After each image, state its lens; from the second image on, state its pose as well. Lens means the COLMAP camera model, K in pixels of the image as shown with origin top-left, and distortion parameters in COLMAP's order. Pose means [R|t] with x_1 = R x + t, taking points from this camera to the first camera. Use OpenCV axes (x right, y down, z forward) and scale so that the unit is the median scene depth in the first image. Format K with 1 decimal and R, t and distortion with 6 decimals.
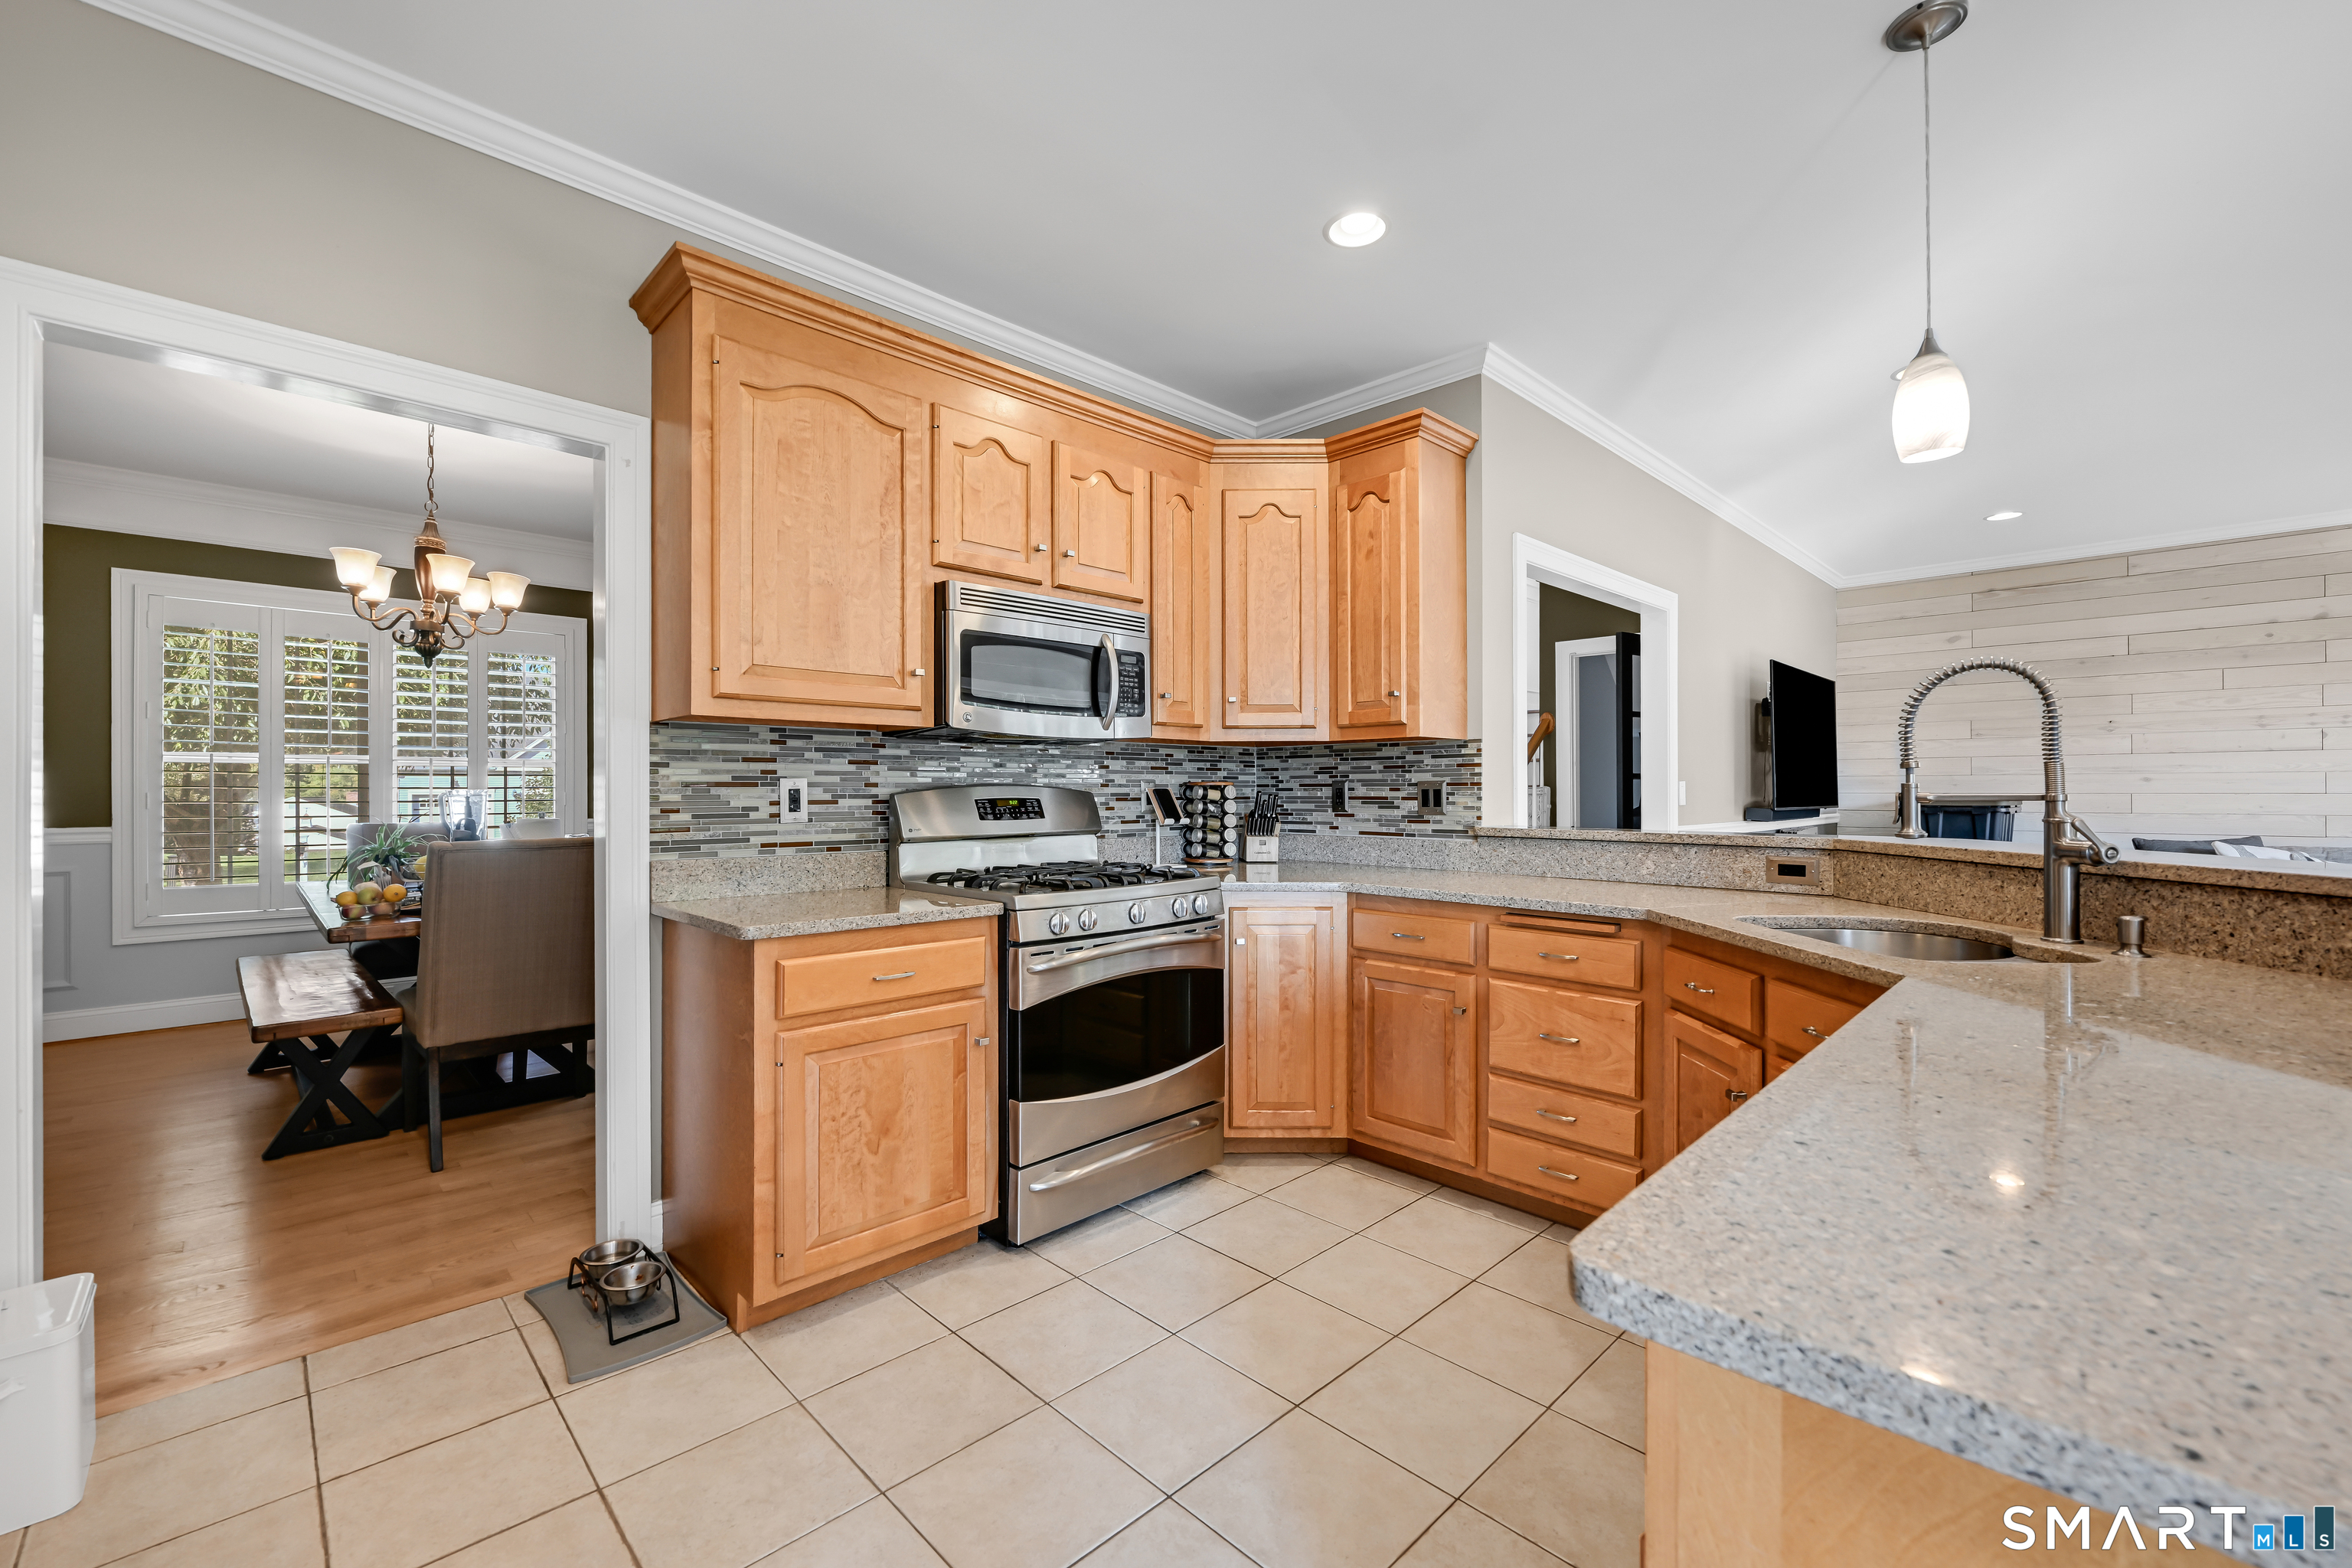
lens RADIAL K [[937.5, 0, 1173.9], [0, 937.5, 787.9], [0, 0, 1]] dist [-0.000452, -0.000214]
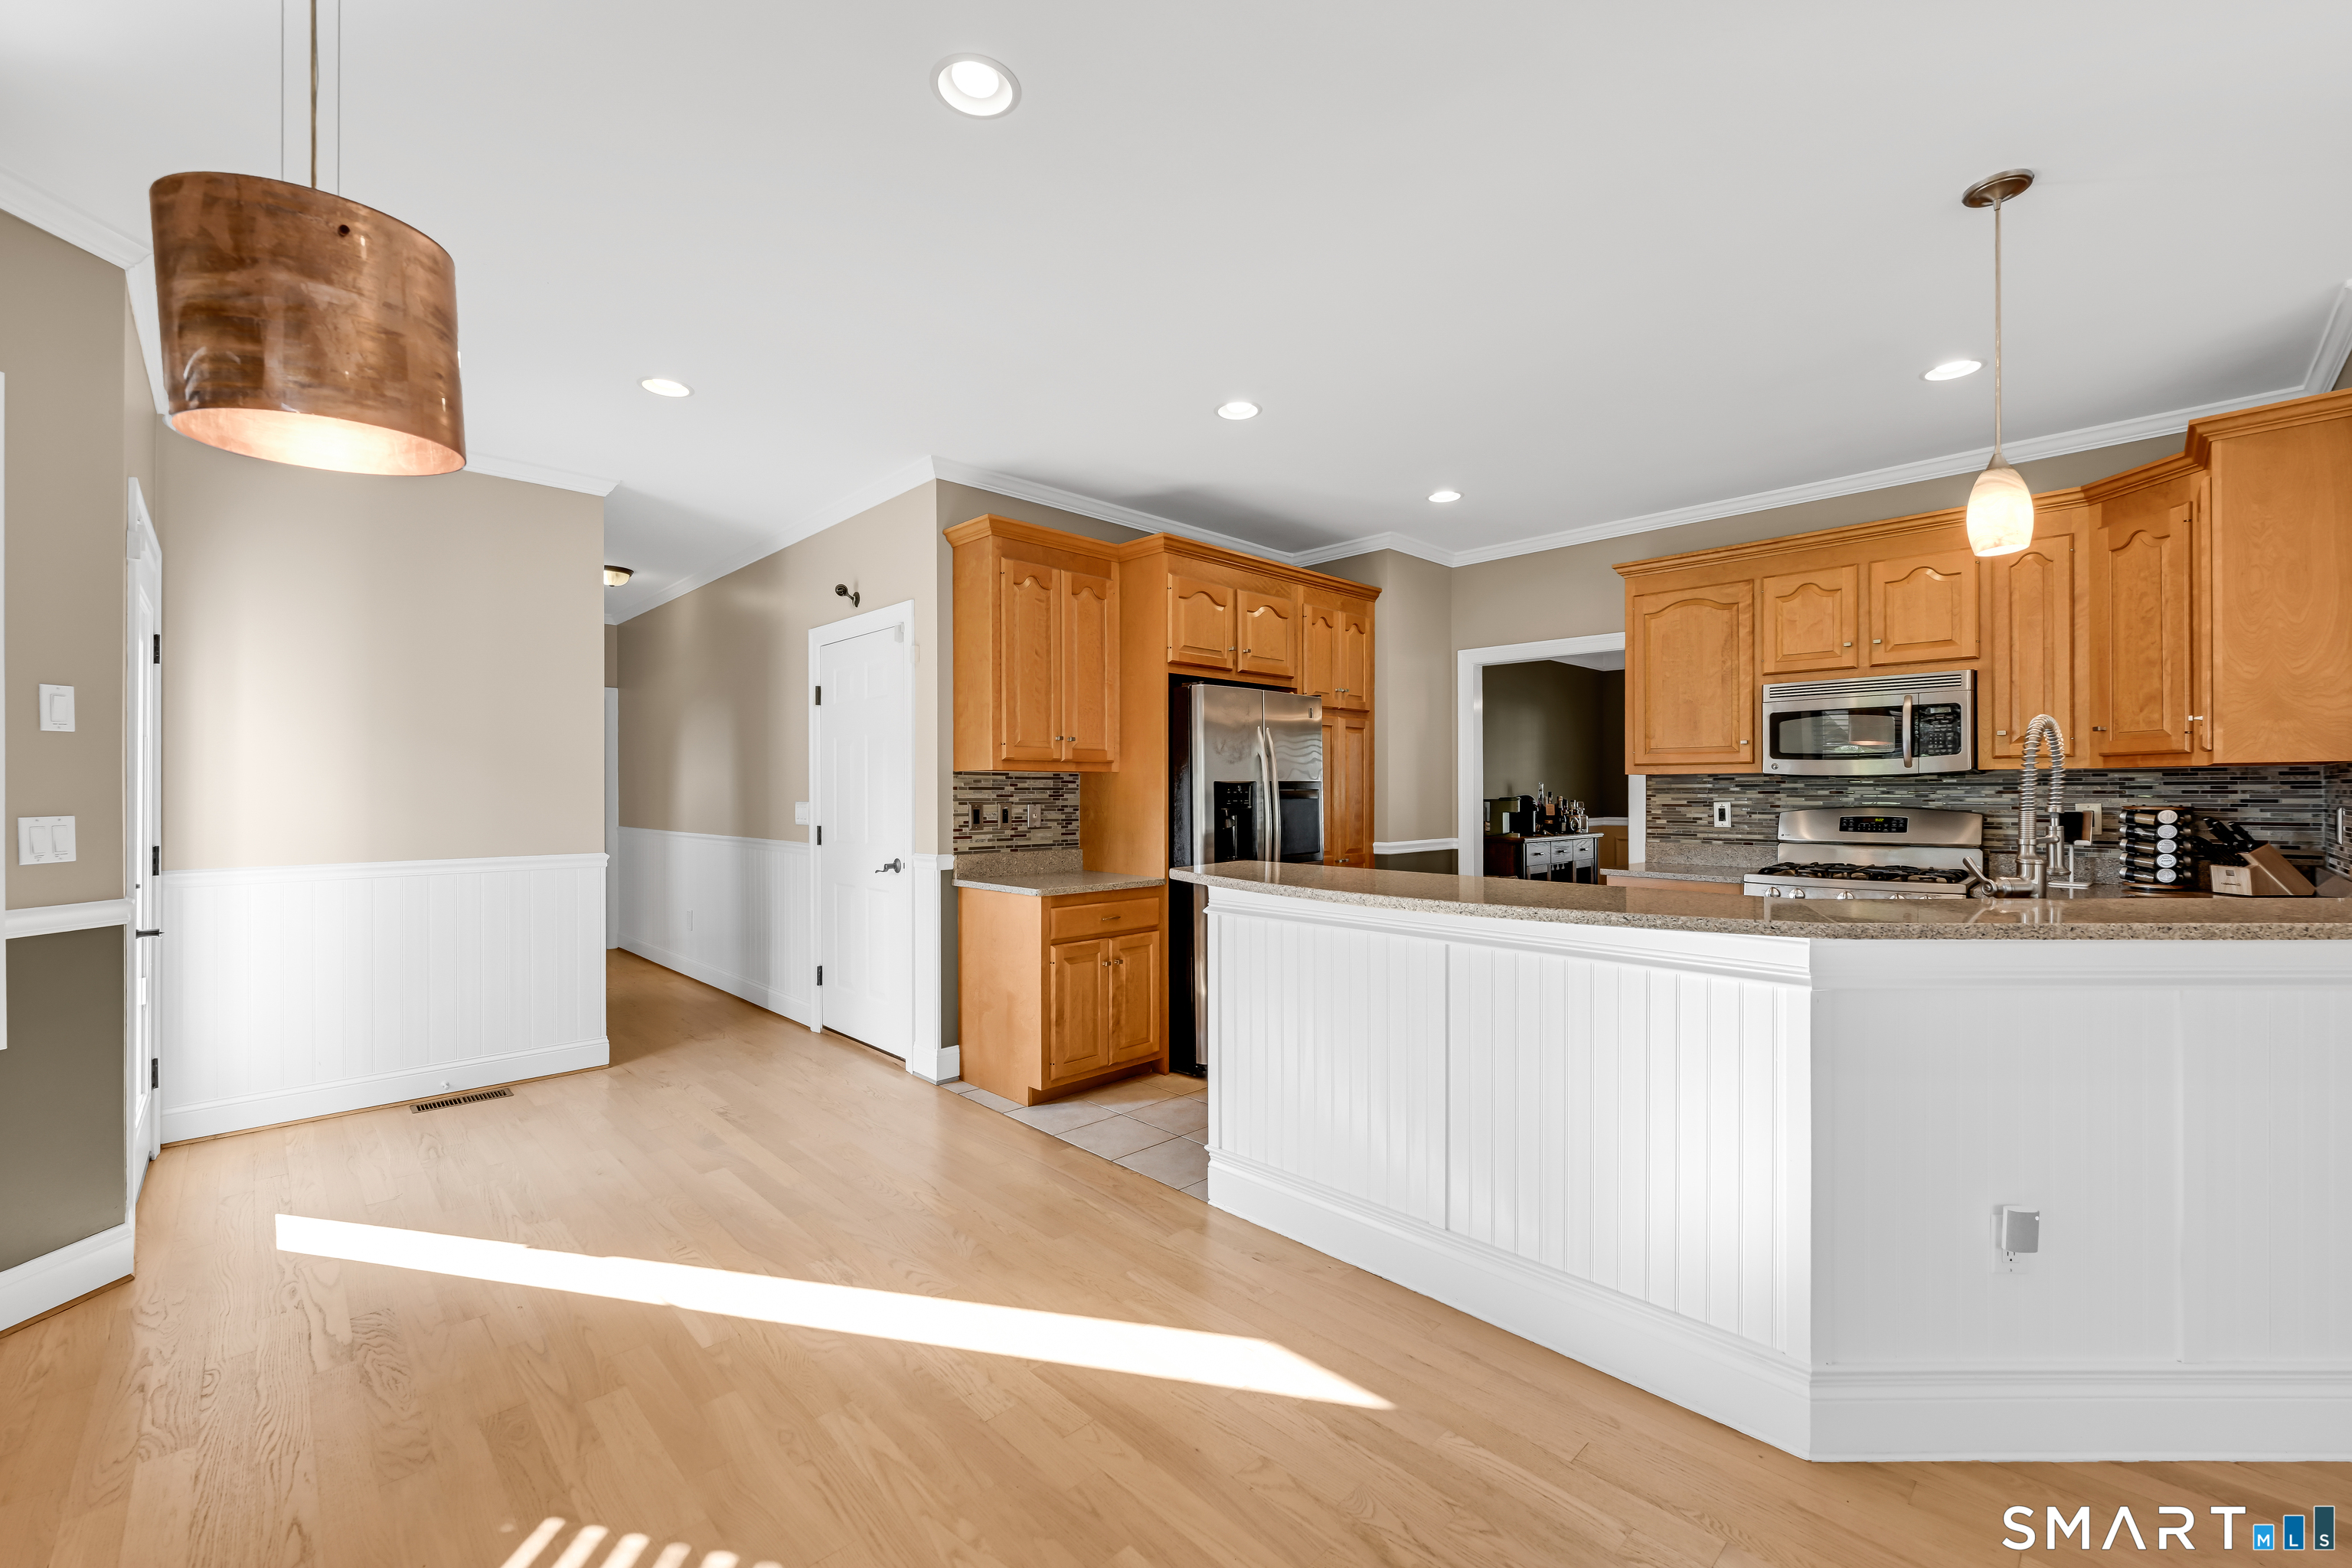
lens RADIAL K [[937.5, 0, 1174.2], [0, 937.5, 788.3], [0, 0, 1]] dist [-0.000452, -0.000214]
pose [[-0.002366, -0.004243, -0.999988, 1.196563], [0.003830, 0.999984, -0.004252, -0.028790], [0.999990, -0.003840, -0.002349, -0.036906]]
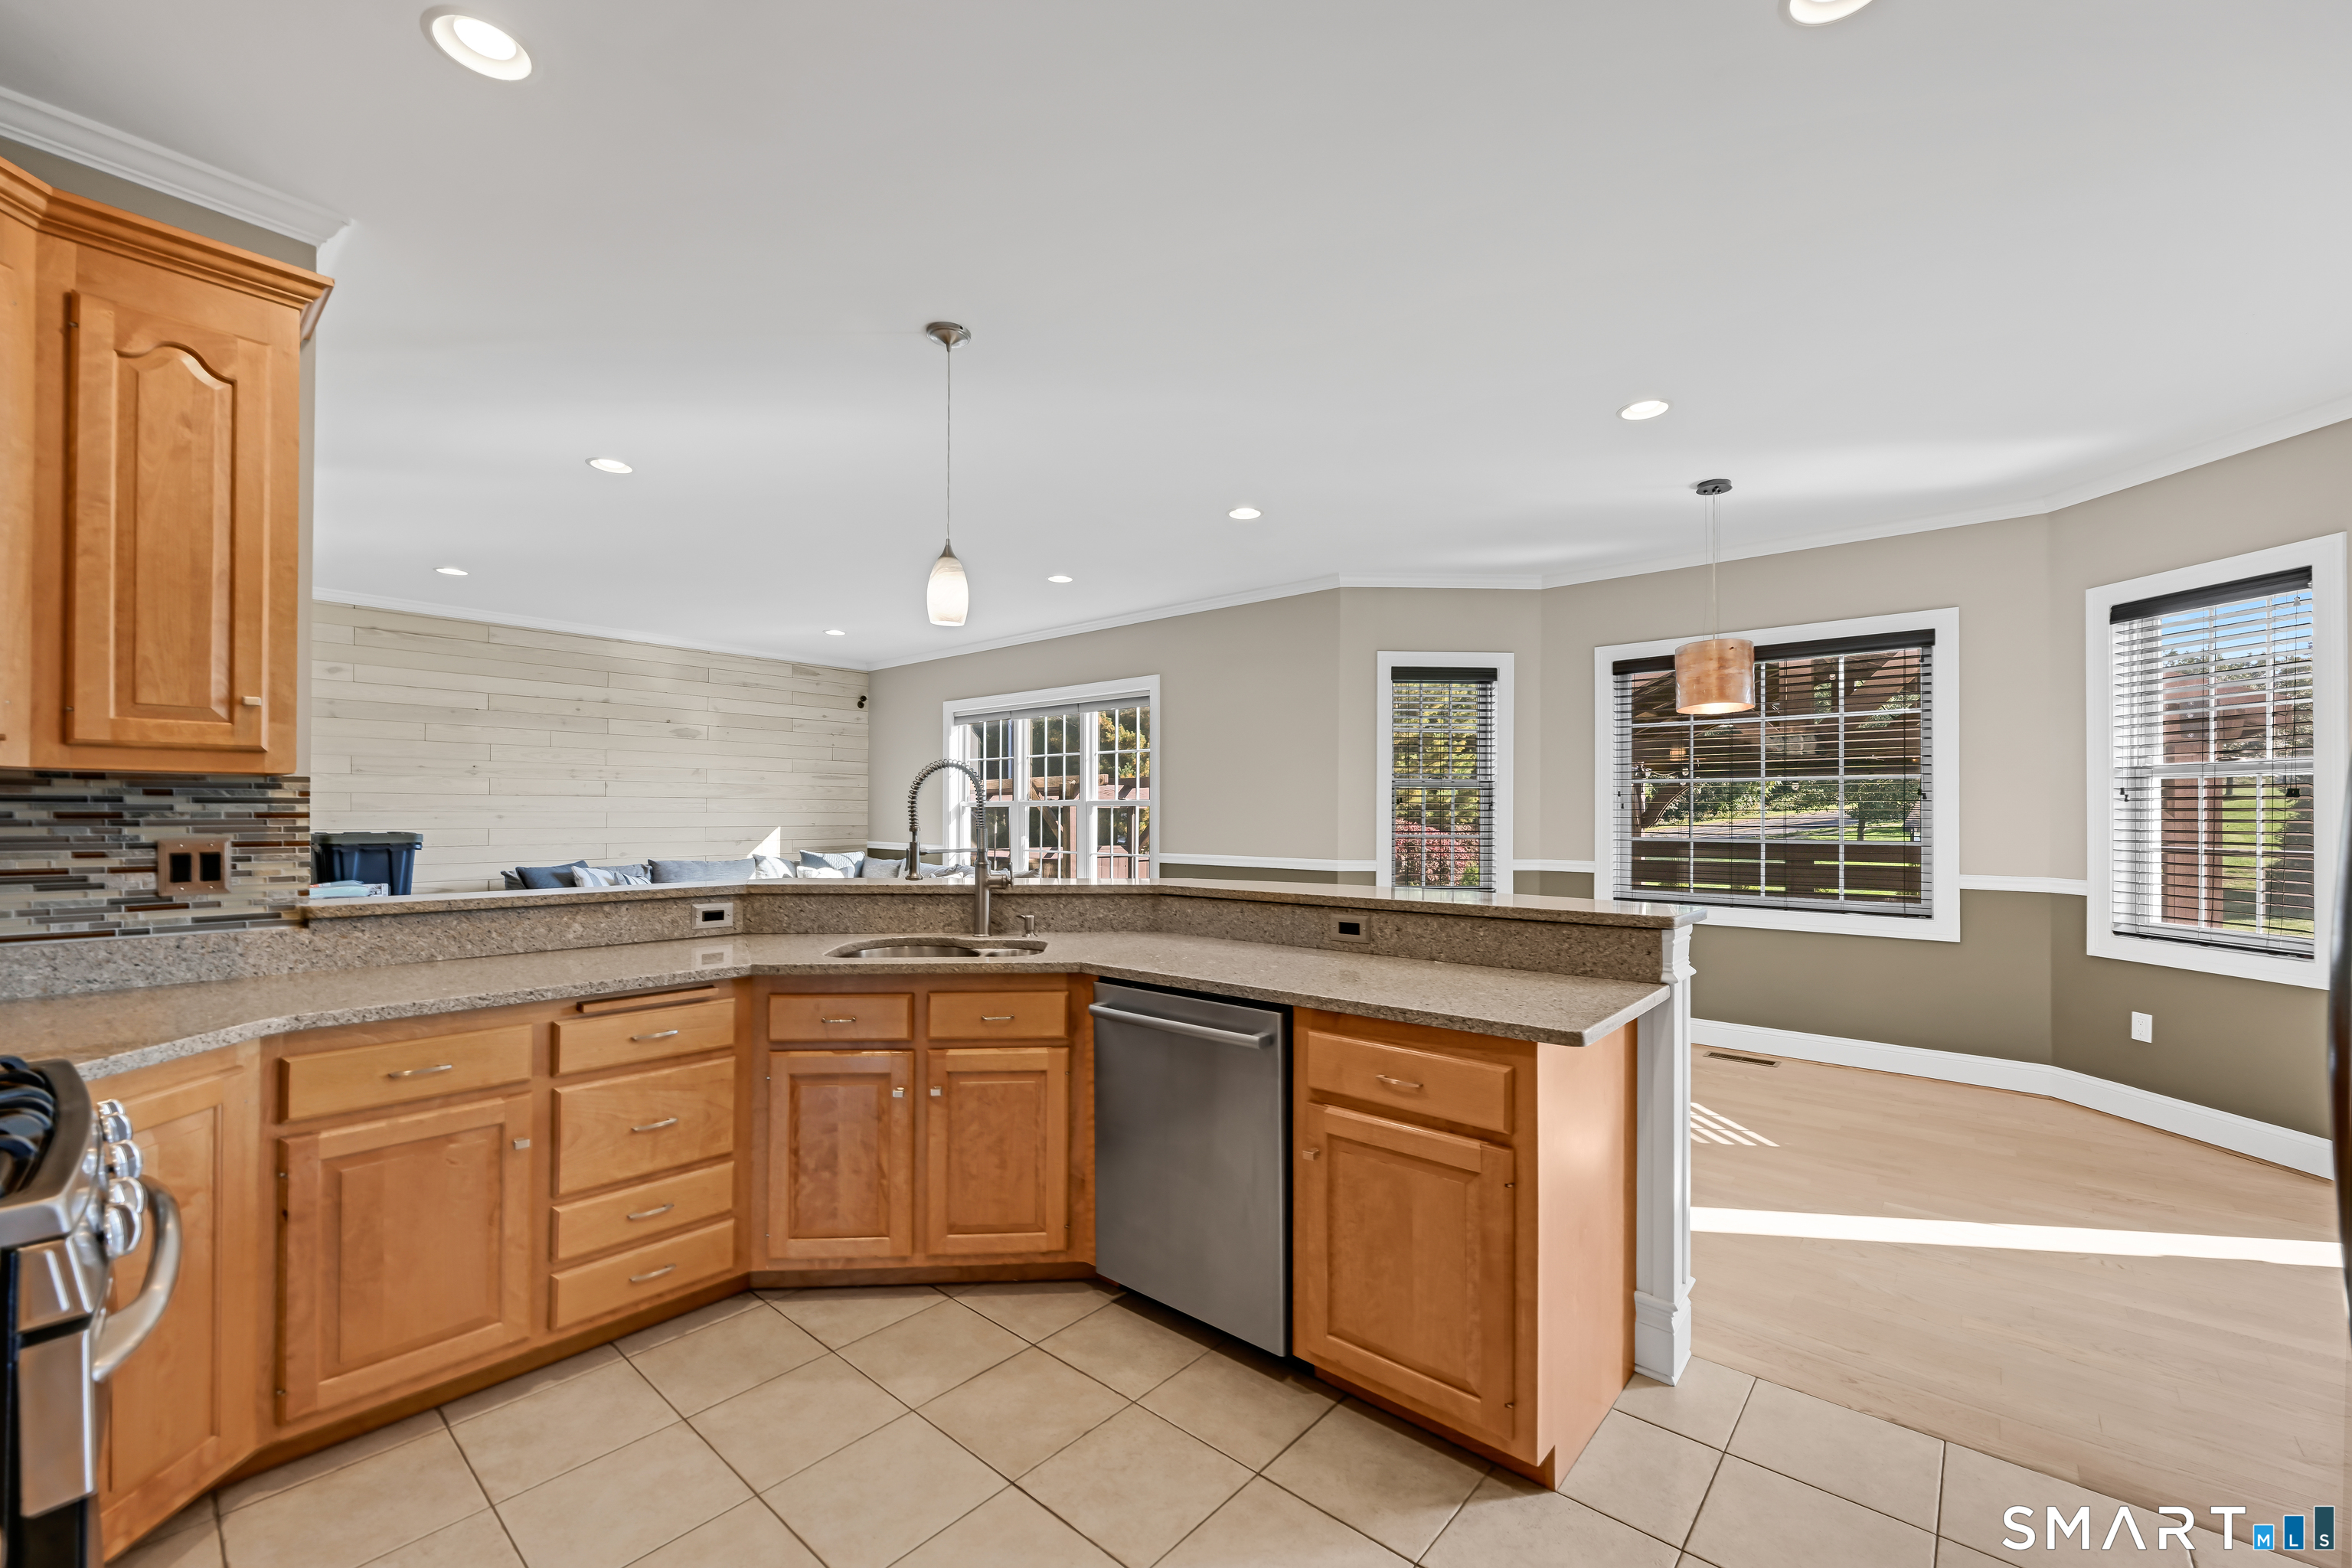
lens RADIAL K [[937.5, 0, 1184.5], [0, 937.5, 815.9], [0, 0, 1]] dist [-0.000452, -0.000214]
pose [[-0.070214, 0.000043, 0.997532, -0.396697], [-0.005615, 0.999984, -0.000439, -0.027220], [-0.997516, -0.005632, -0.070213, 0.405529]]
